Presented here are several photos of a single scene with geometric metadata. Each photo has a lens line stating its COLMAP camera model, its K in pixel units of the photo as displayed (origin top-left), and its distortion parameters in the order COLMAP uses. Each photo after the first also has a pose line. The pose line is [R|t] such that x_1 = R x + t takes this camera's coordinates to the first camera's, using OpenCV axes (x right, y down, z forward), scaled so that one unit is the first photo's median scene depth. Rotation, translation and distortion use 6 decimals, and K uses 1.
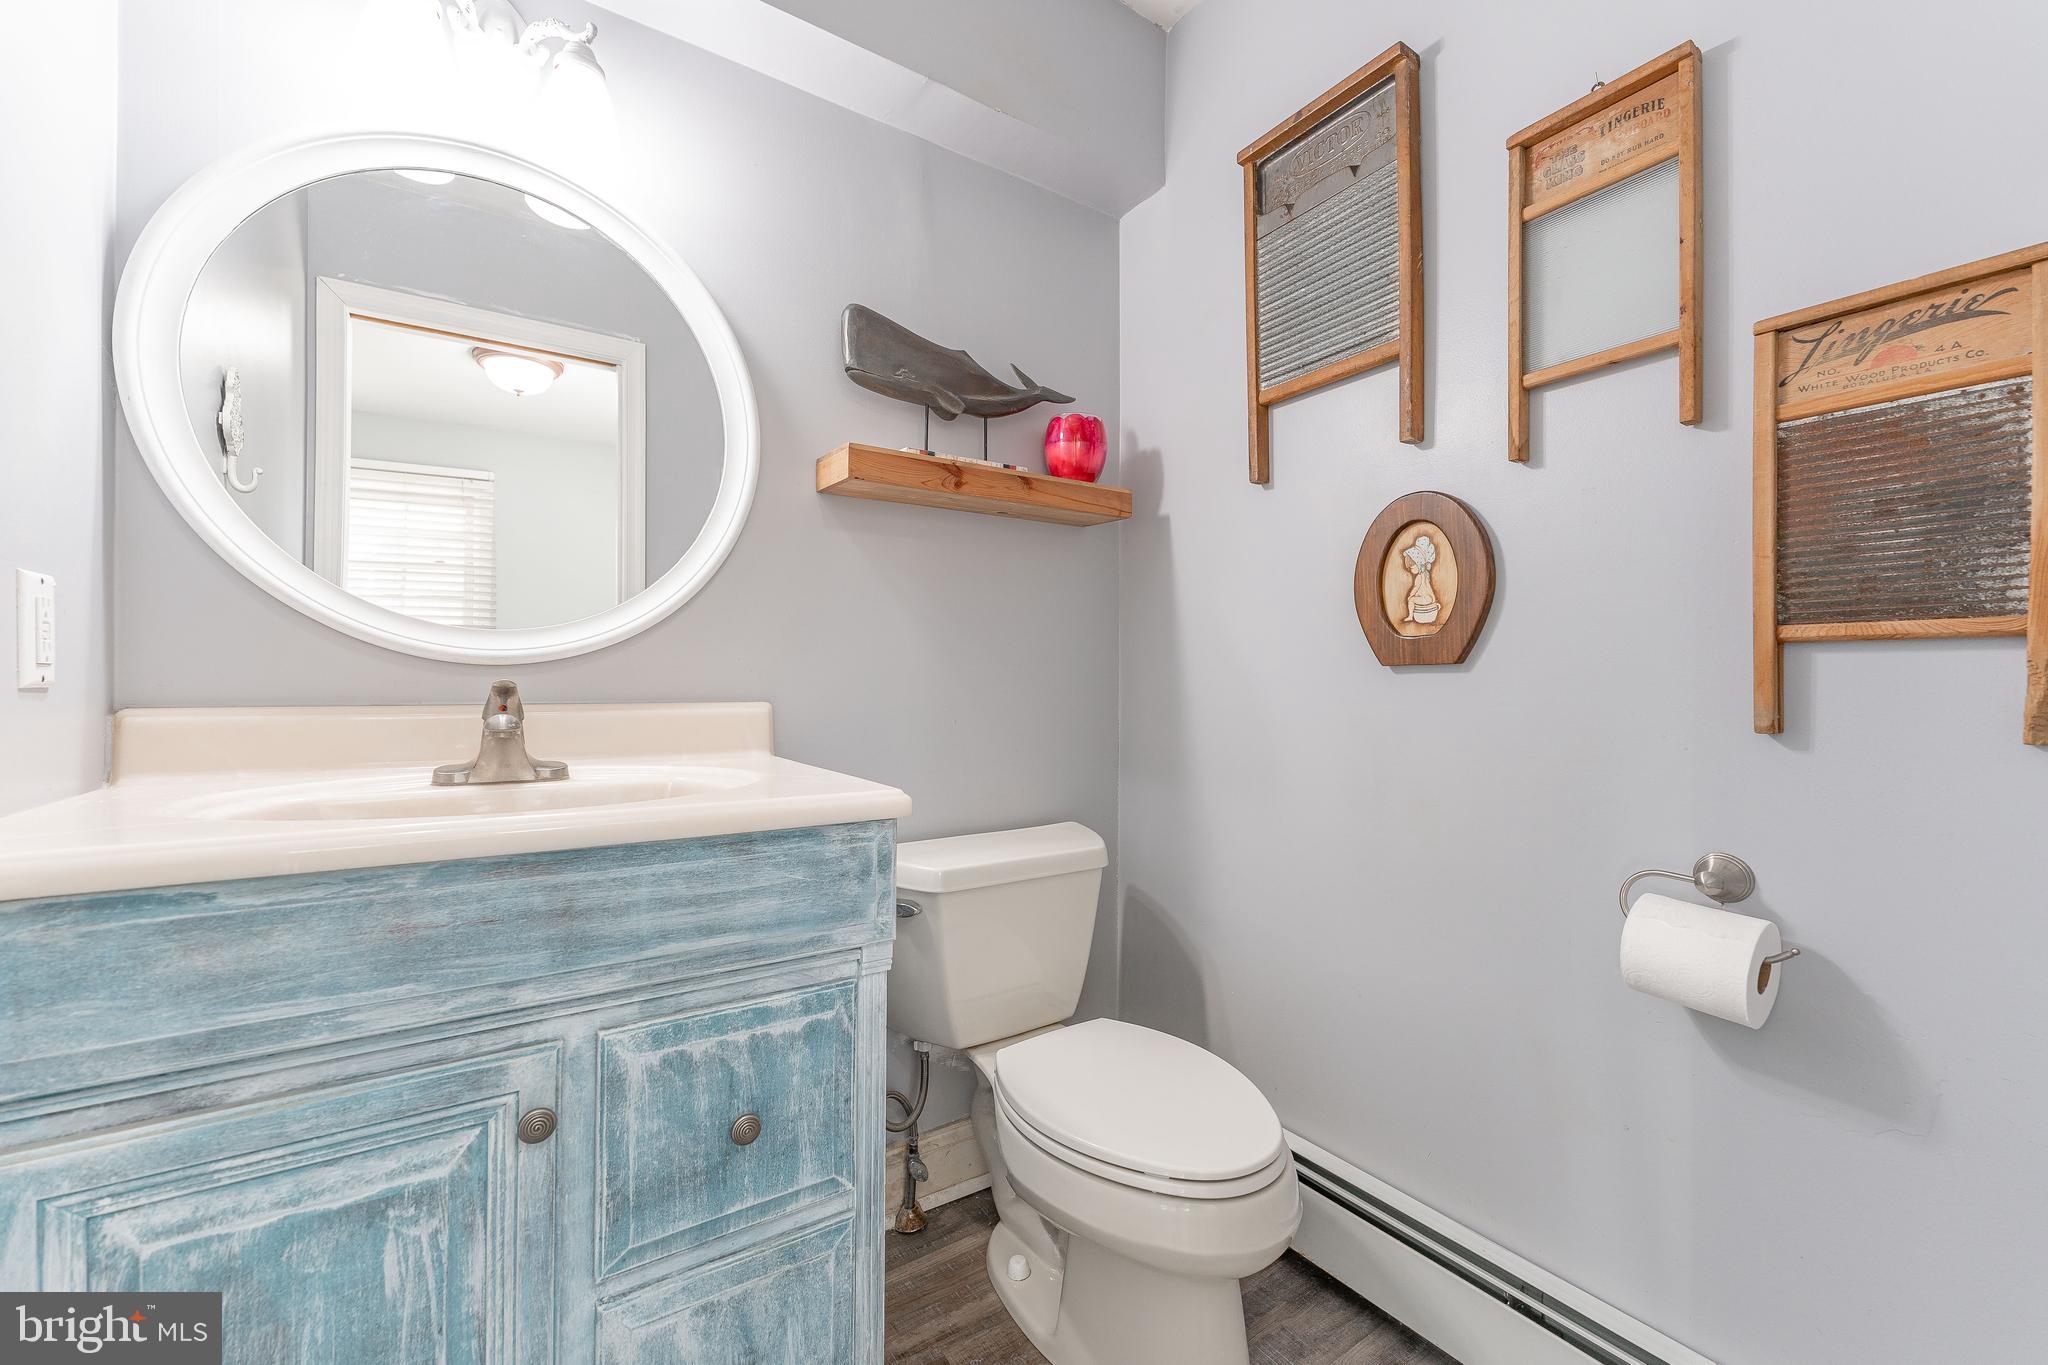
lens RADIAL K [[817.2, 0, 1028.6], [0, 817.2, 687.8], [0, 0, 1]] dist [0.000963, 0.000100]
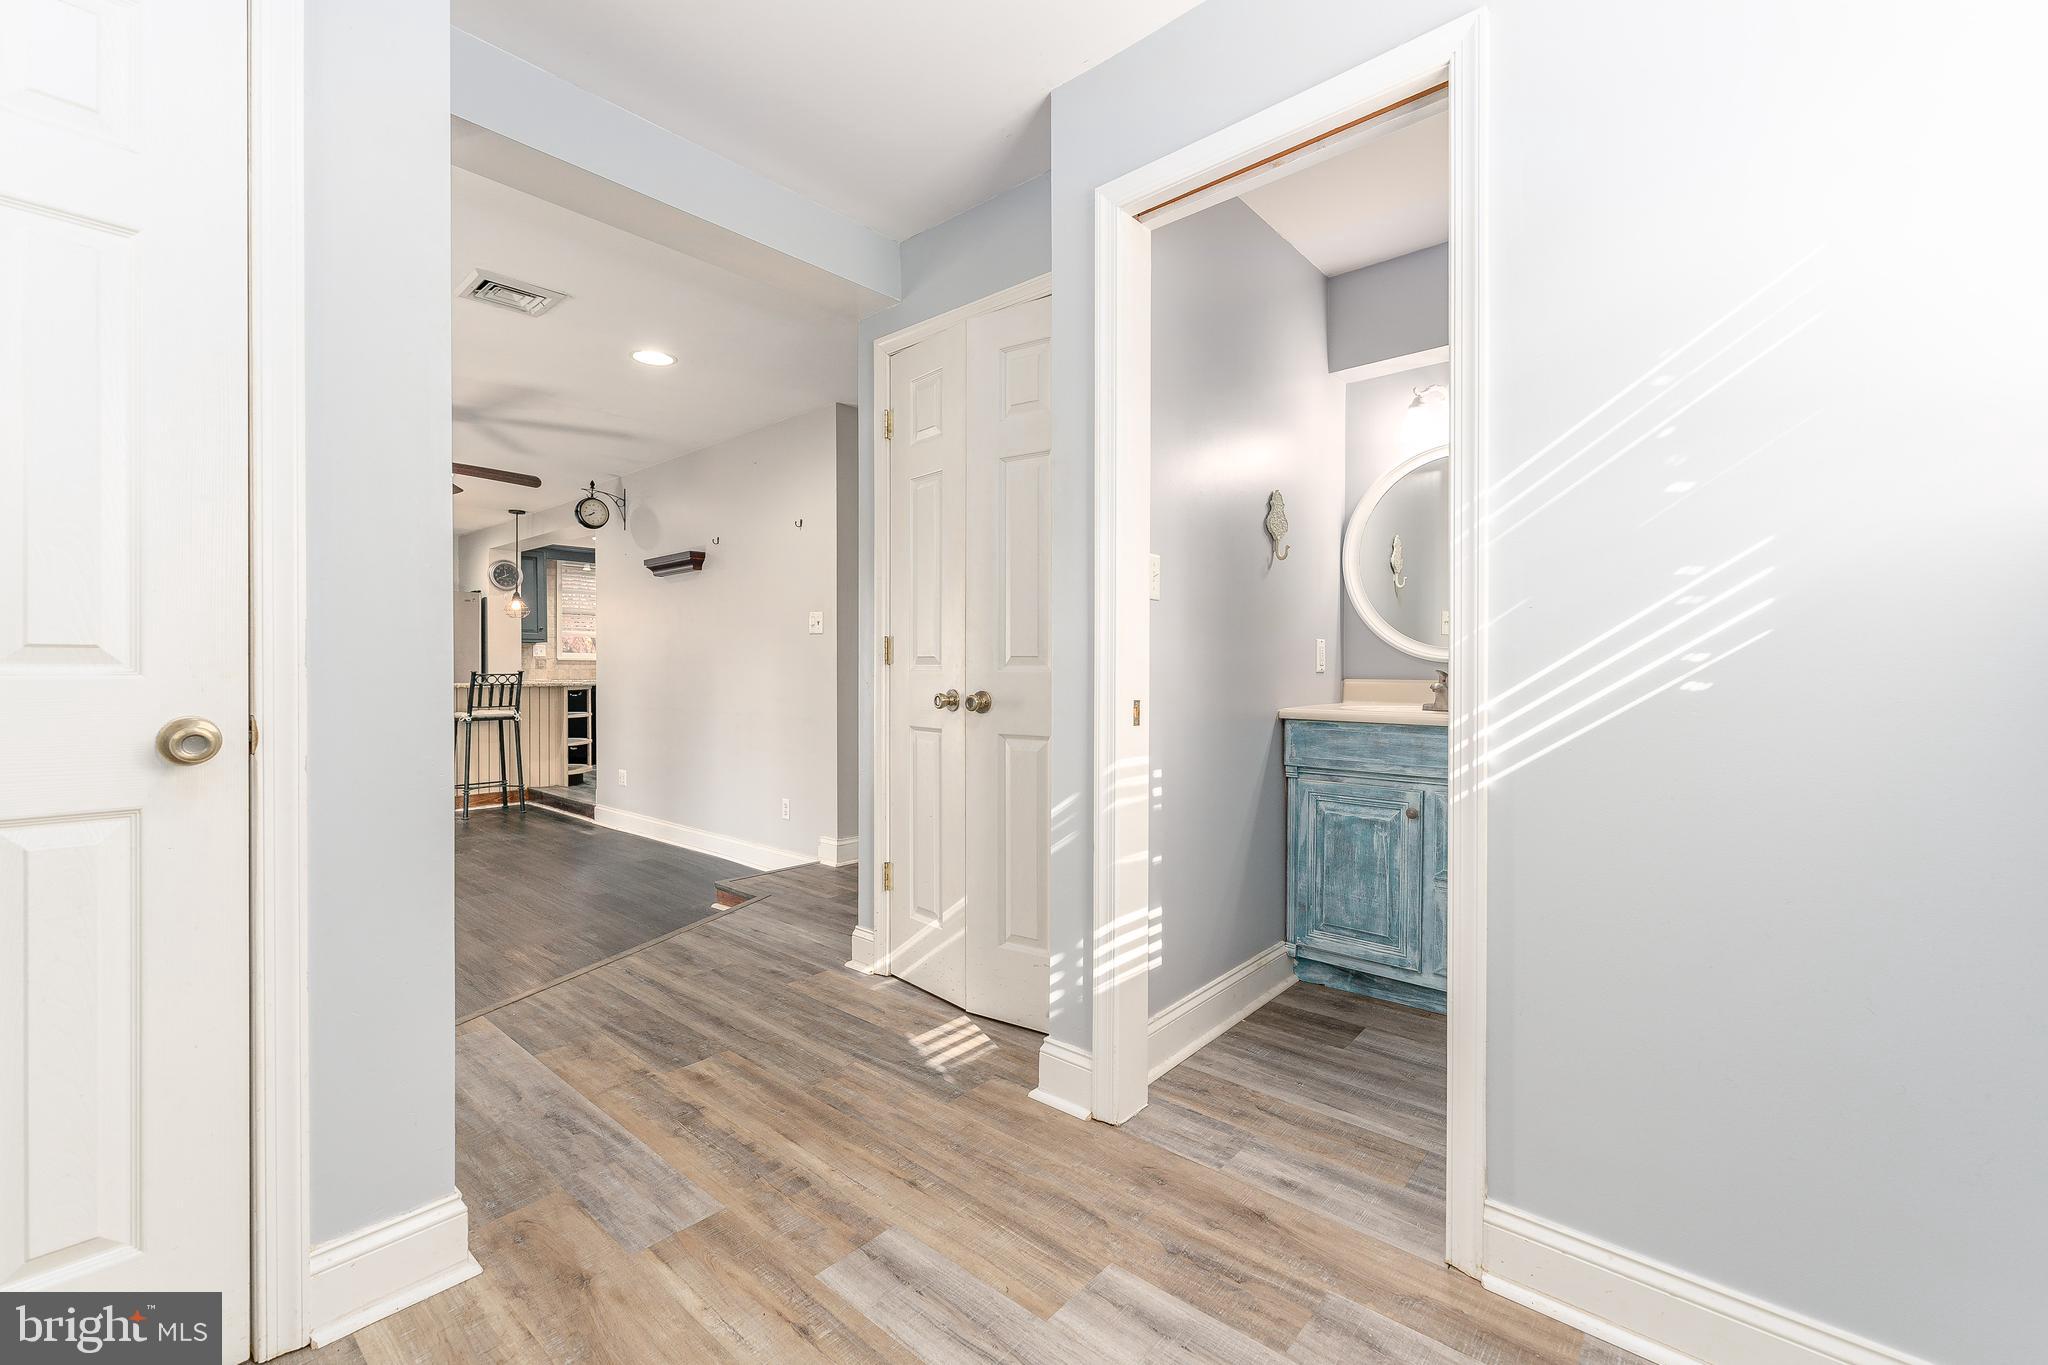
lens RADIAL K [[842.7, 0, 1014.5], [0, 842.7, 676.6], [0, 0, 1]] dist [-0.000574, -0.000268]
pose [[0.250892, 0.008596, -0.967977, 2.163945], [-0.004105, 0.999961, 0.007816, -0.005107], [0.968006, 0.002012, 0.250917, -1.298415]]
